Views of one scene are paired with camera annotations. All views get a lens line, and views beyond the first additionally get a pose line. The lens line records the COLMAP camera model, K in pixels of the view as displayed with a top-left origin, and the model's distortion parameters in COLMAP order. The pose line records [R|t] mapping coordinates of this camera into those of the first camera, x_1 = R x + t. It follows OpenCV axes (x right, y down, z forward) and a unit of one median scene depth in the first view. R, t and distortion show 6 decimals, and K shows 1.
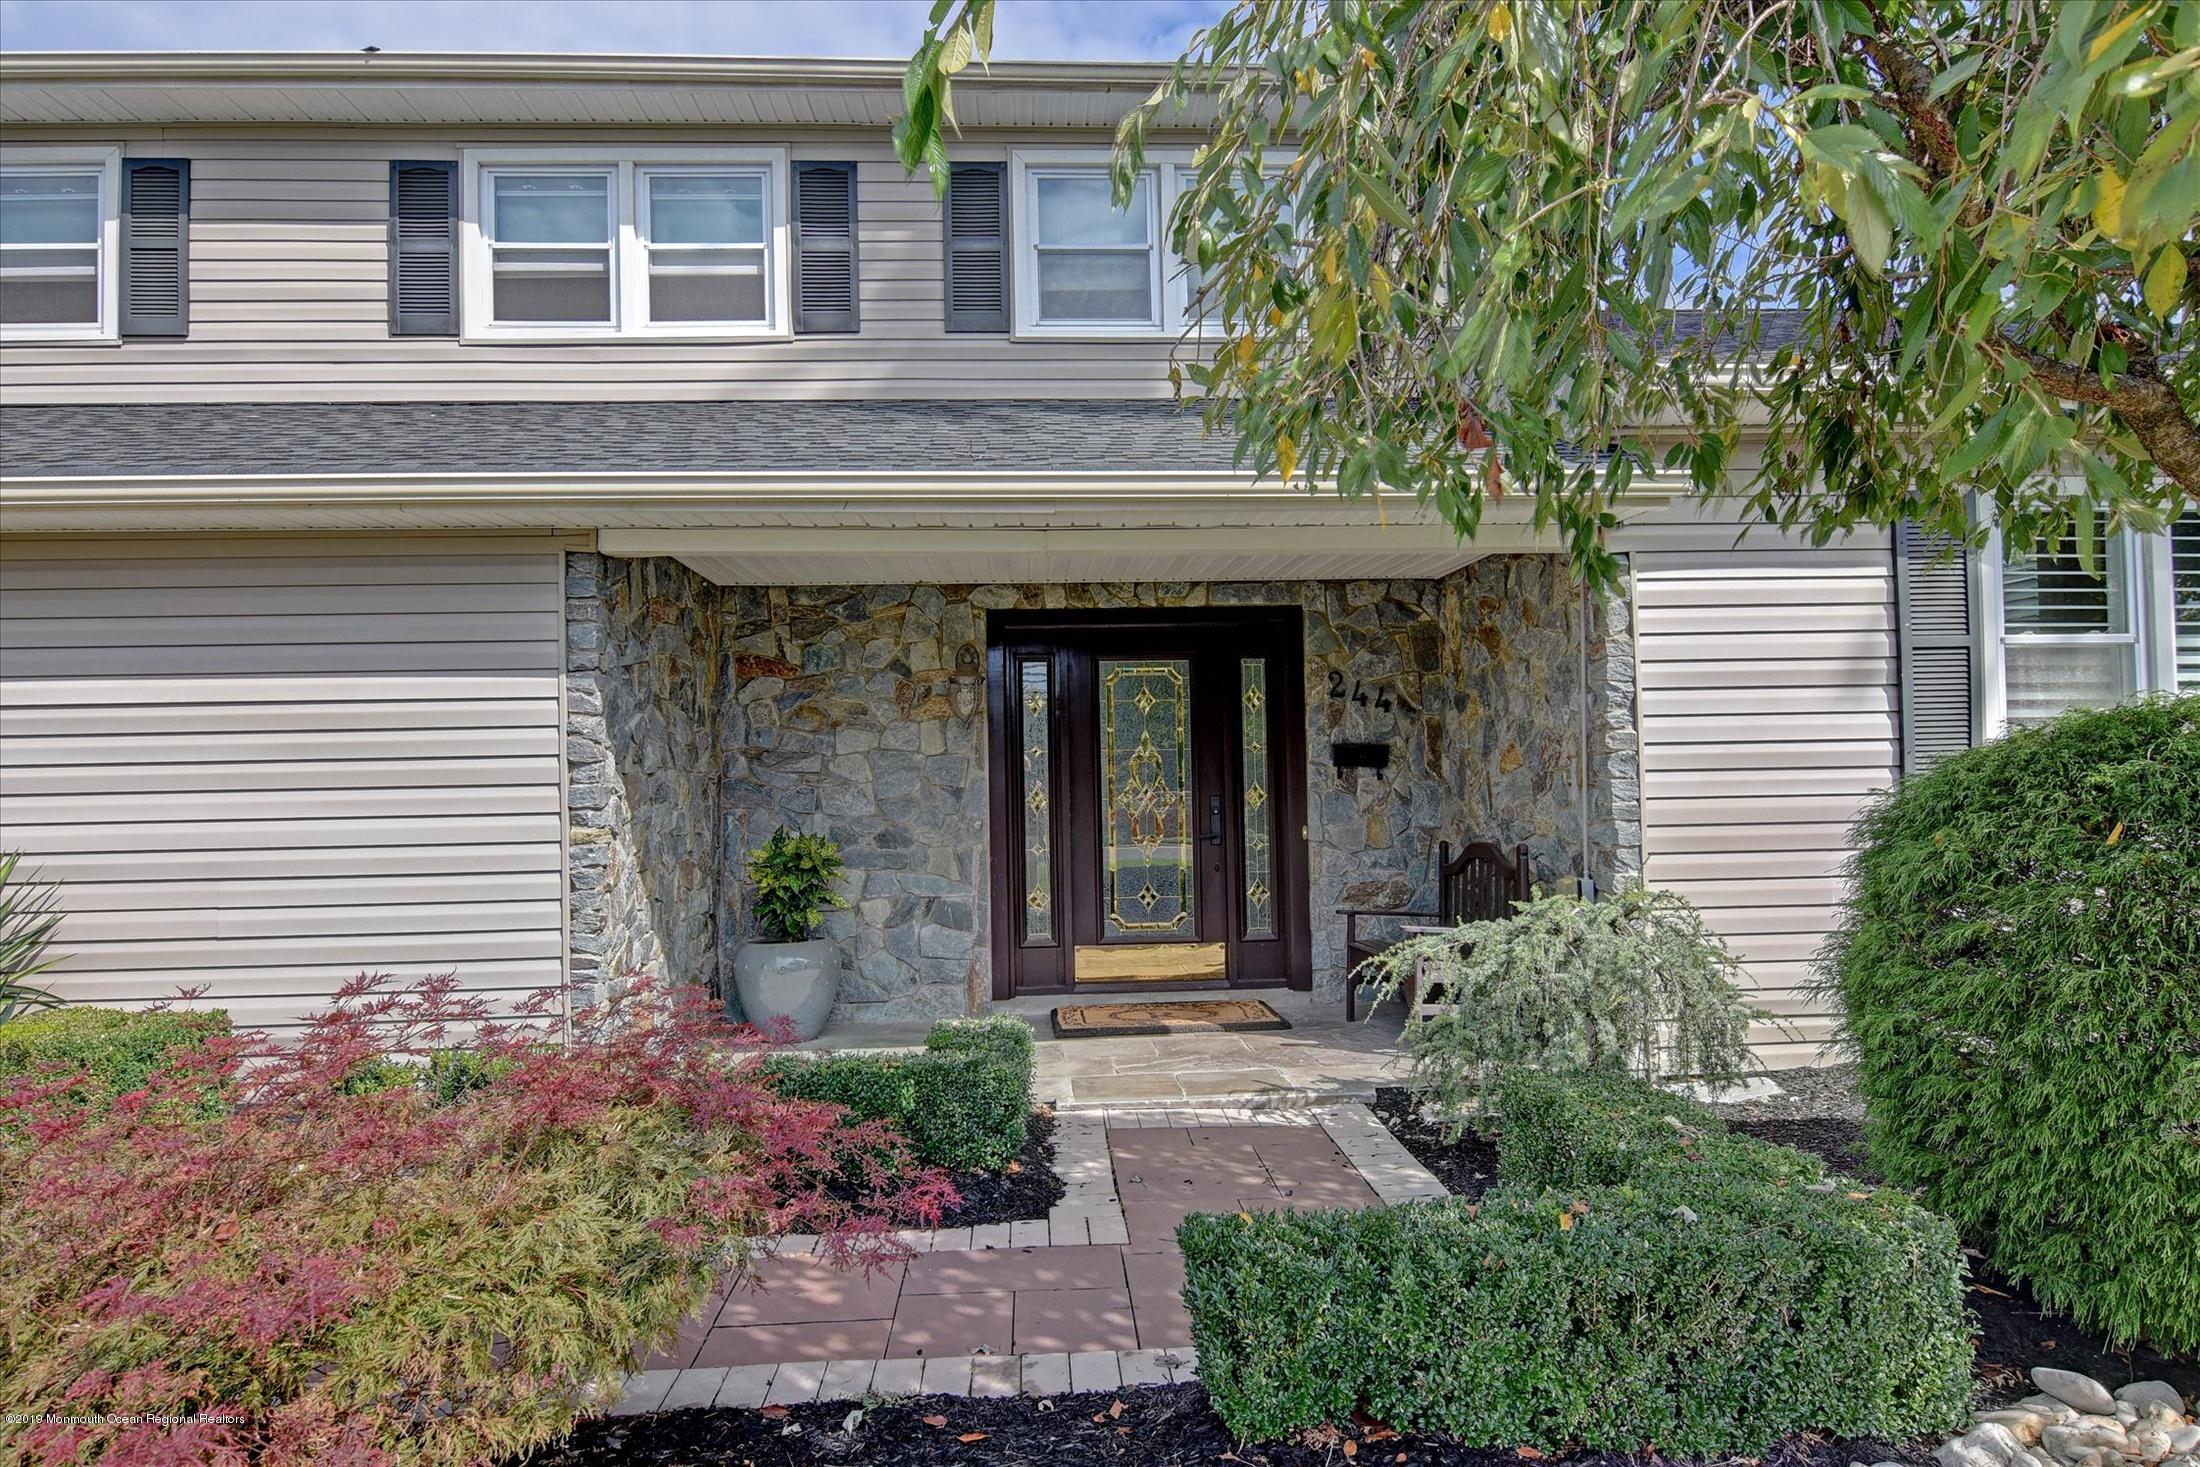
lens RADIAL K [[1307.7, 0, 1110.9], [0, 1307.7, 738.5], [0, 0, 1]] dist [-0.021721, -0.001962]
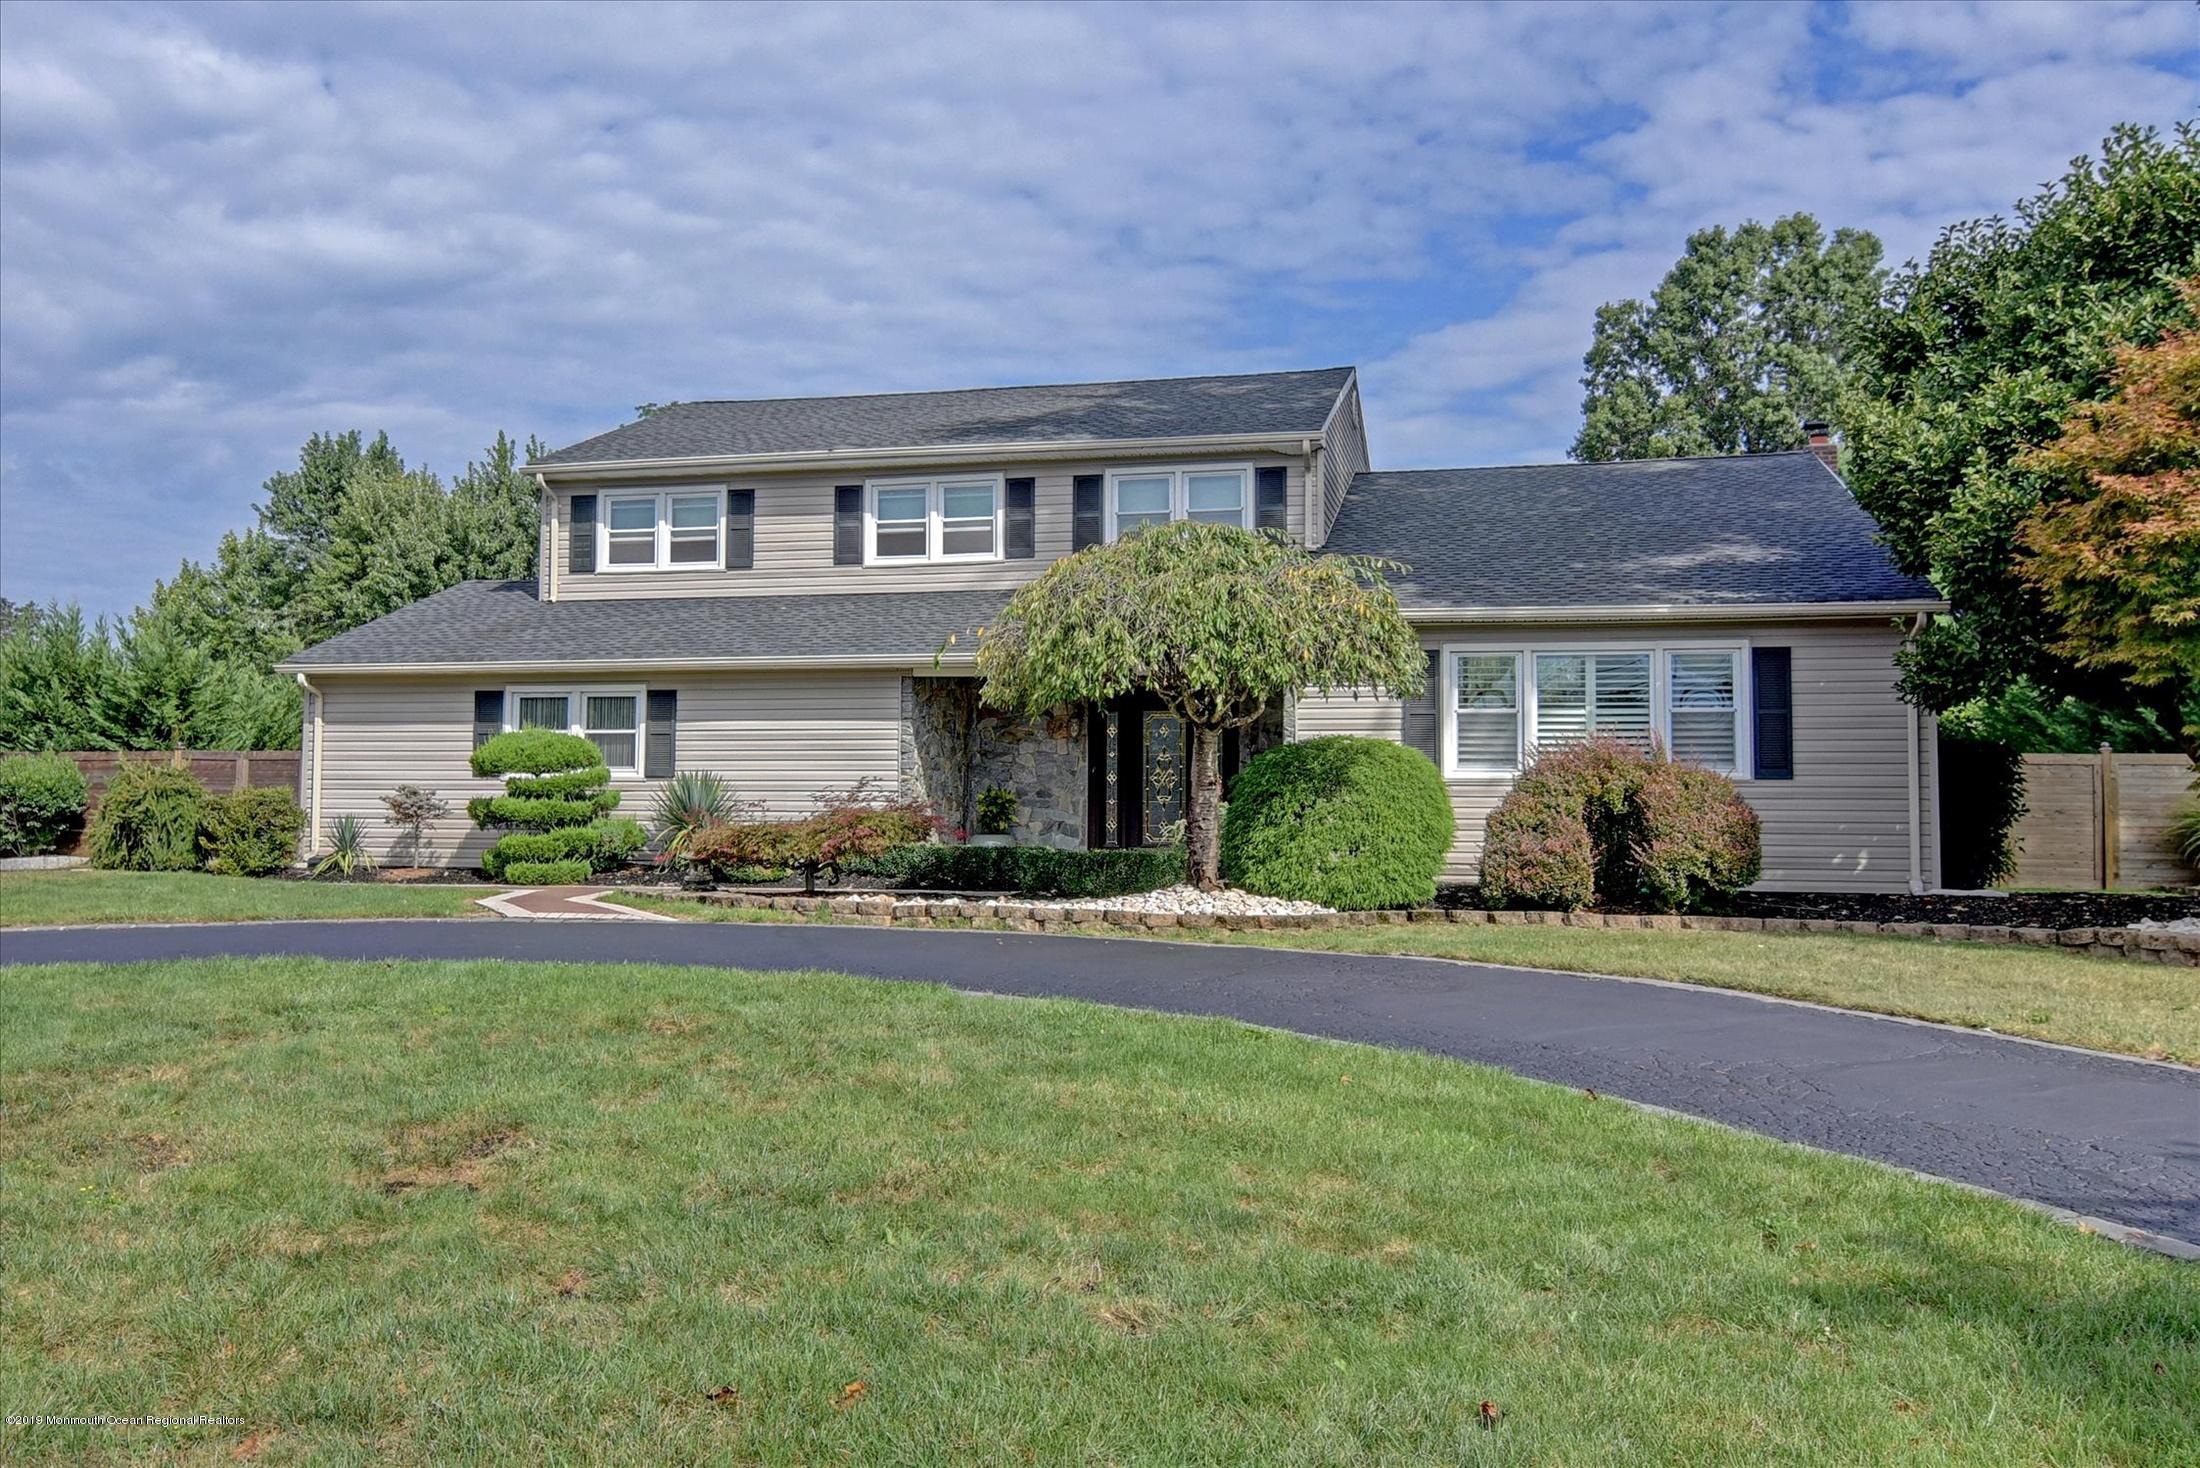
lens RADIAL K [[1734.0, 0, 1101.9], [0, 1734.0, 719.0], [0, 0, 1]] dist [-0.007054, -0.000791]
pose [[0.955346, 0.009654, -0.295332, 0.772346], [-0.017436, 0.999566, -0.023728, 0.020304], [0.294975, 0.027817, 0.955100, -1.714704]]
